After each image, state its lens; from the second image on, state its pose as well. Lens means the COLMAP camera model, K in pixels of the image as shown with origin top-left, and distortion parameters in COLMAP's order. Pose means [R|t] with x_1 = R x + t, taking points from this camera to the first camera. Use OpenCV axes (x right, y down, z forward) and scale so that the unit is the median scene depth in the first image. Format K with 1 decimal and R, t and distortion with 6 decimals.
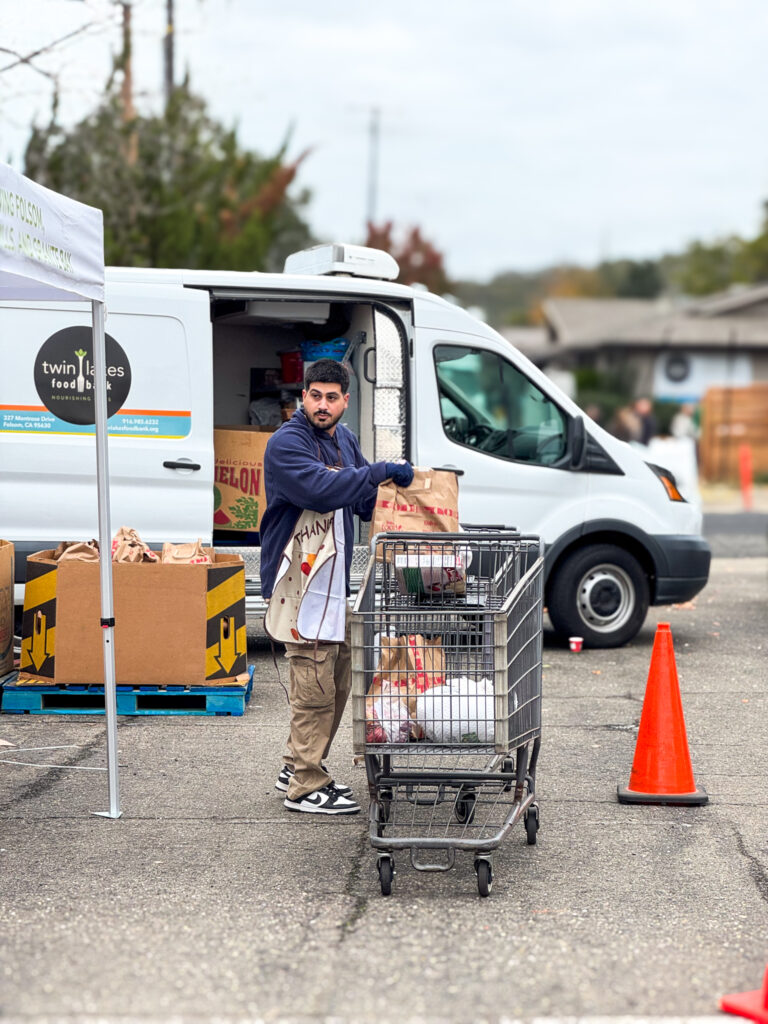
lens RADIAL K [[2203.9, 0, 384.0], [0, 2203.9, 512.0], [0, 0, 1]] dist [0.144452, 0.255673]
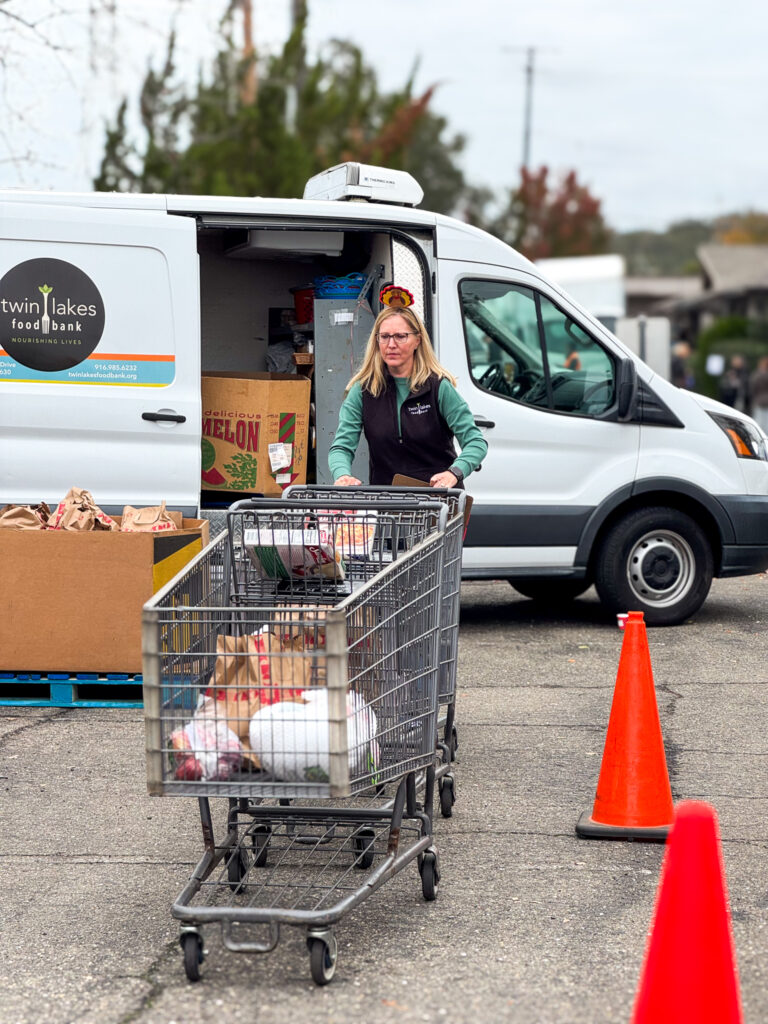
lens RADIAL K [[2203.9, 0, 384.0], [0, 2203.9, 512.0], [0, 0, 1]] dist [0.144452, 0.255673]
pose [[0.996884, 0.000754, -0.078877, 0.063072], [0.000863, 0.999790, 0.020460, -0.001332], [0.078876, -0.020464, 0.996674, 0.126768]]
